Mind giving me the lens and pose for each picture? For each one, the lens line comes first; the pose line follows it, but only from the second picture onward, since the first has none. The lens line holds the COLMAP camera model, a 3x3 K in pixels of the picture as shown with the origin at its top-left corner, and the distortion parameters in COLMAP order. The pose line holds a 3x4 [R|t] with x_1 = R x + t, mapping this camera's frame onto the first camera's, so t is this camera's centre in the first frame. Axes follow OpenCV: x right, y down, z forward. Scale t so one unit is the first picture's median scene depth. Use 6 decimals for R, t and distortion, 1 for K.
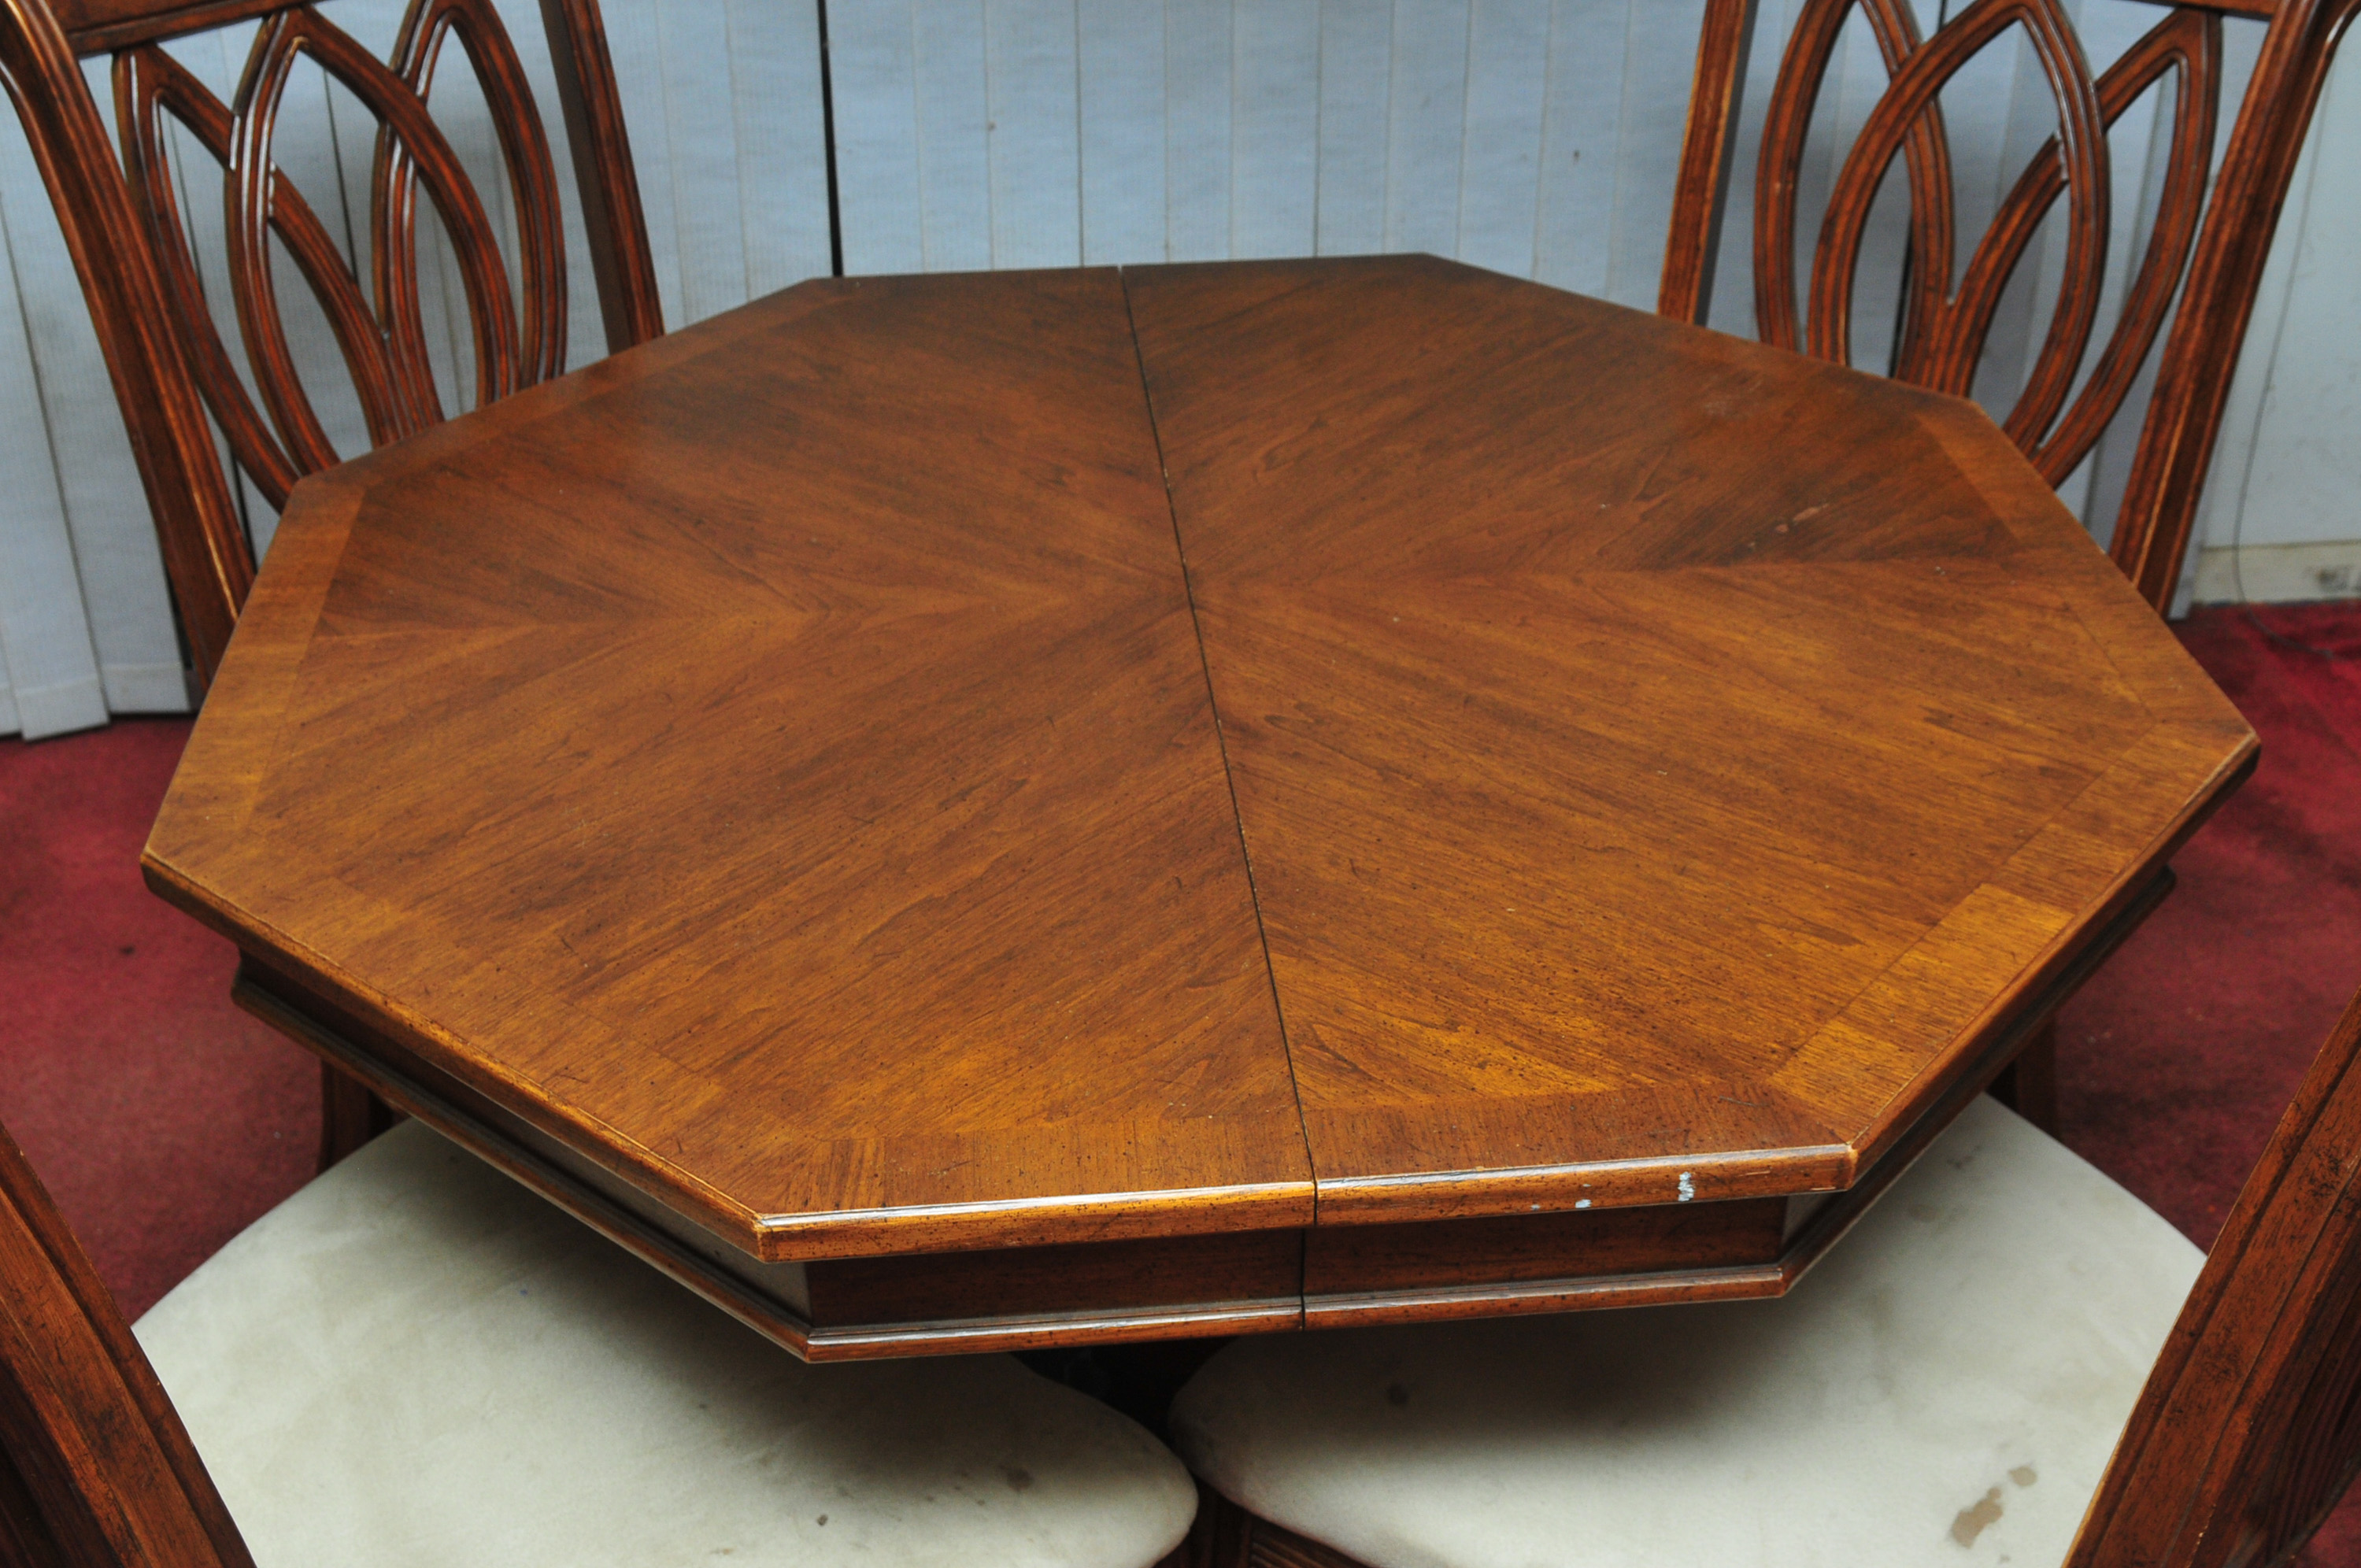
lens RADIAL K [[2752.6, 0, 1180.5], [0, 2752.6, 784.0], [0, 0, 1]] dist [-0.086467, 0.081087]
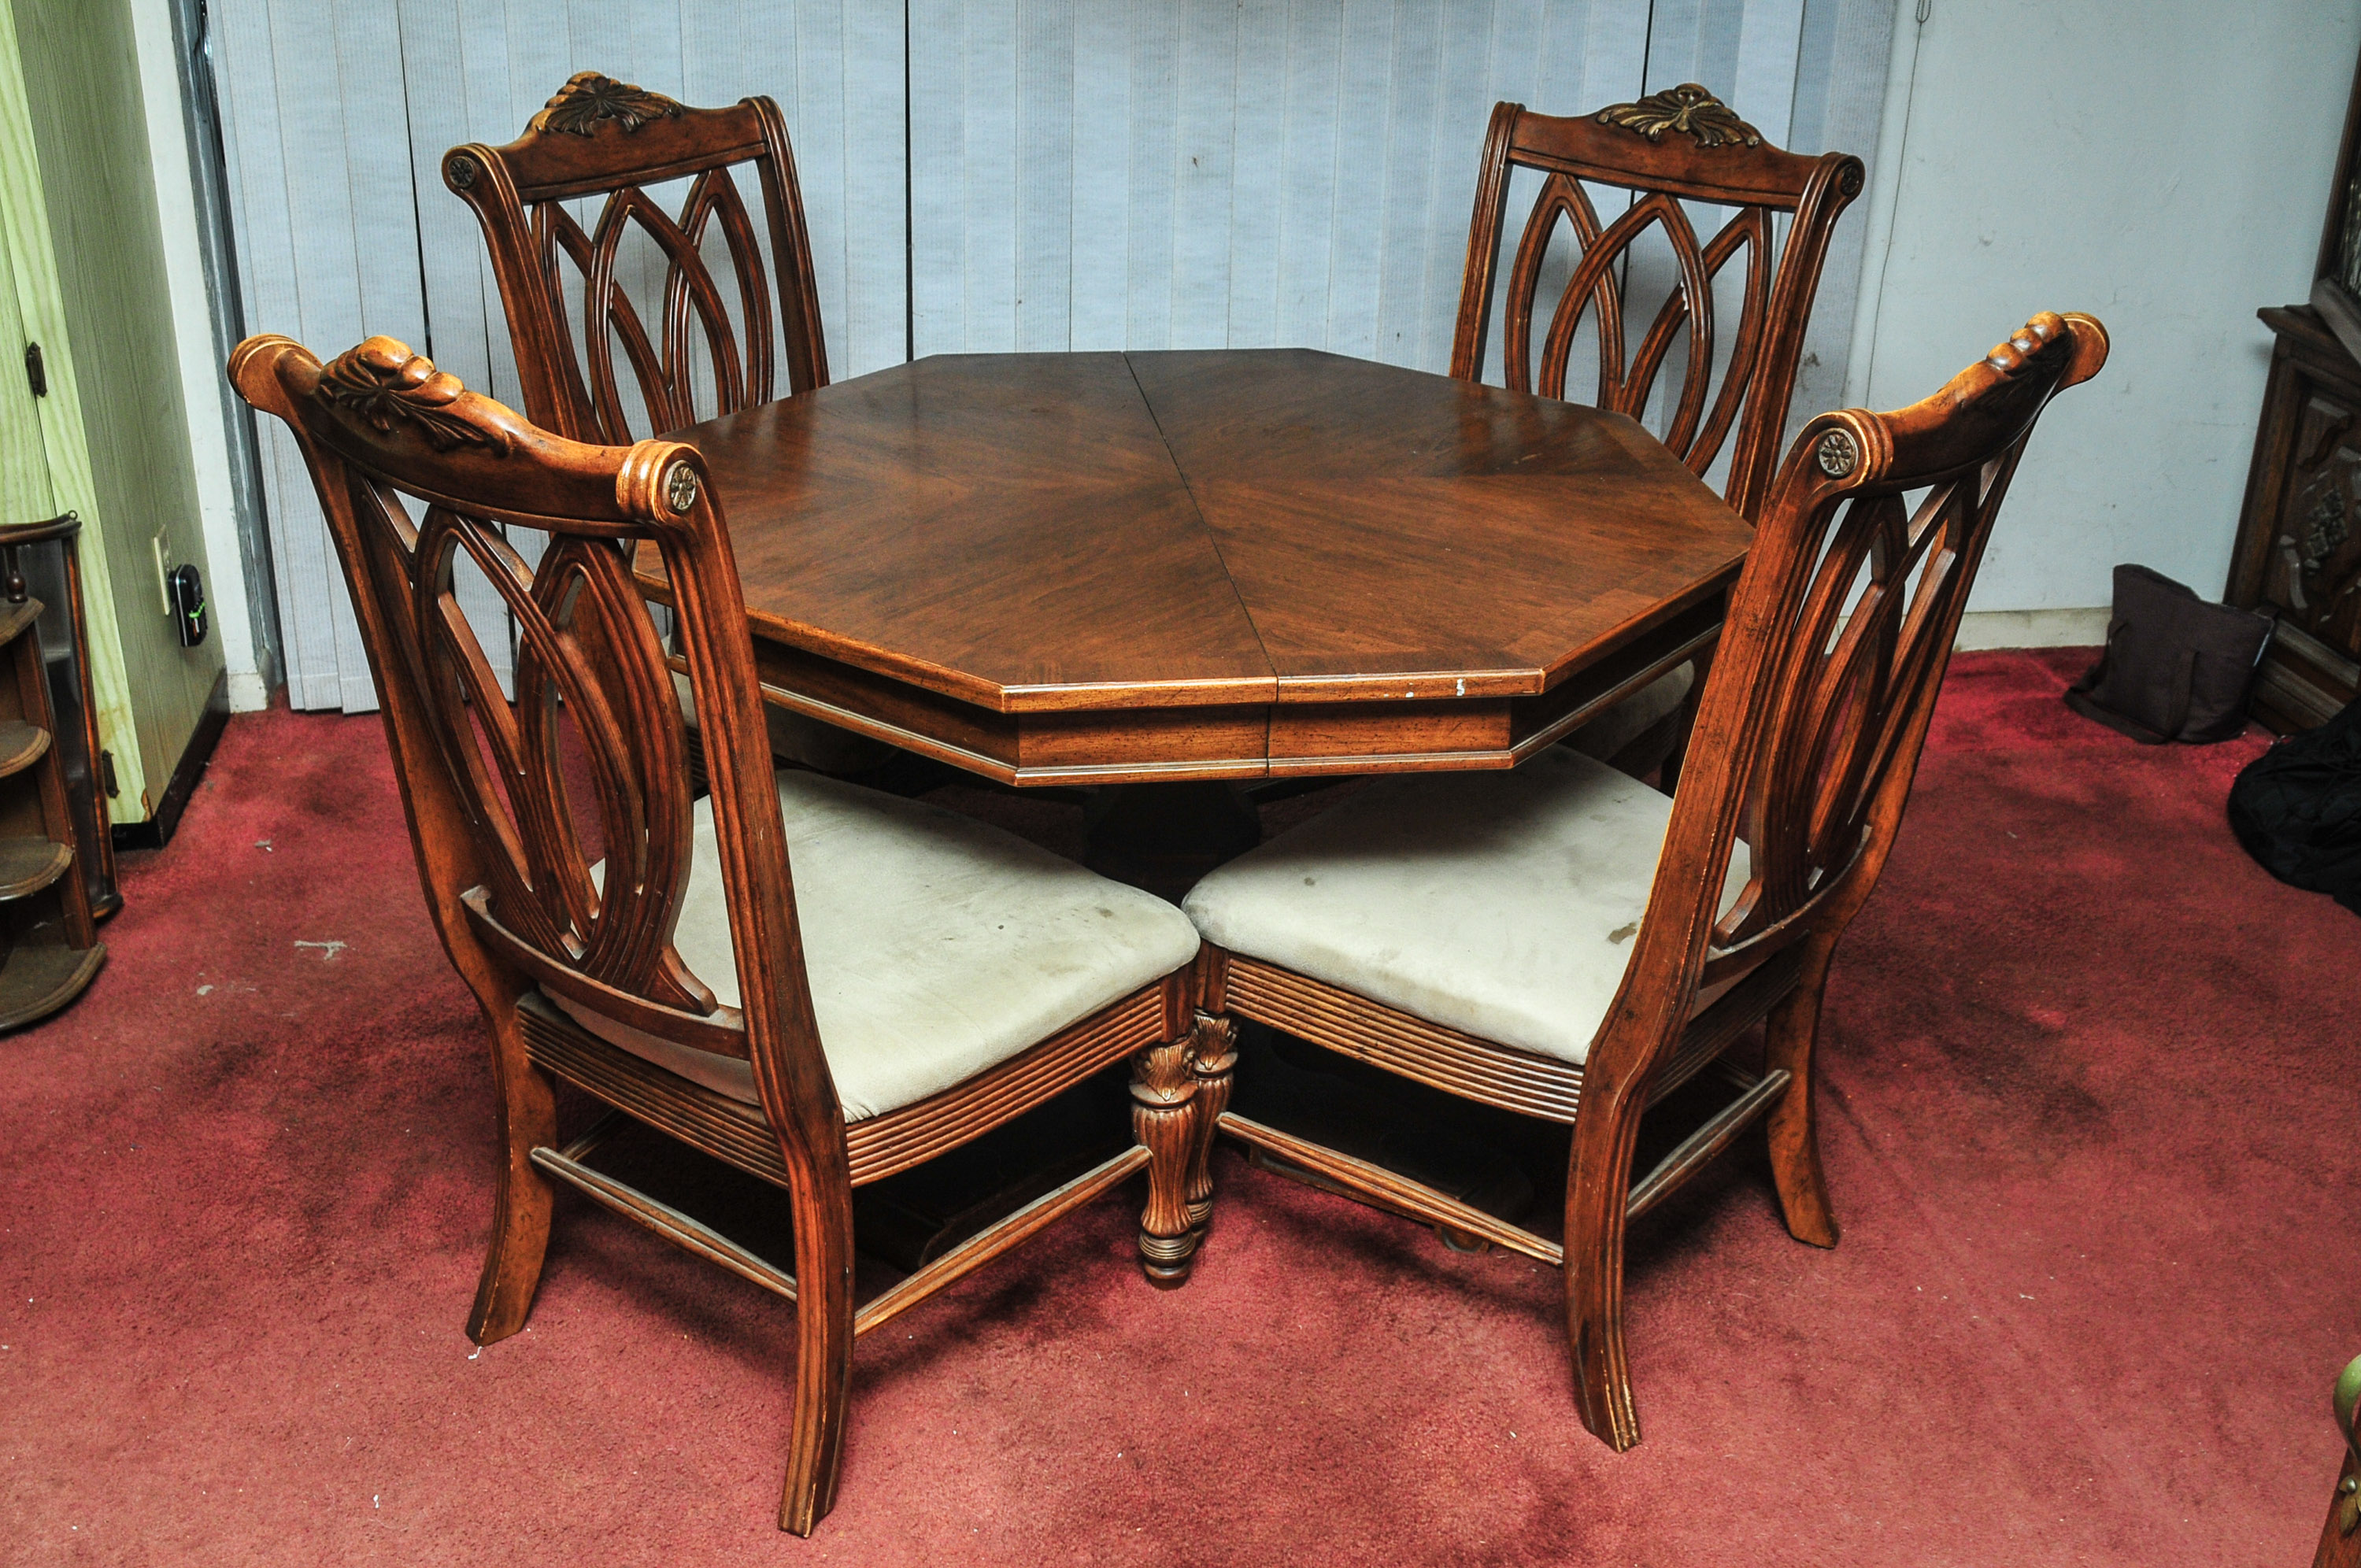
lens RADIAL K [[2437.6, 0, 1180.5], [0, 2437.6, 784.0], [0, 0, 1]] dist [-0.116609, -0.006530]
pose [[0.998429, 0.005297, 0.055774, -0.096856], [0.001119, 0.993437, -0.114377, 0.341405], [-0.056014, 0.114260, 0.991871, -0.607288]]
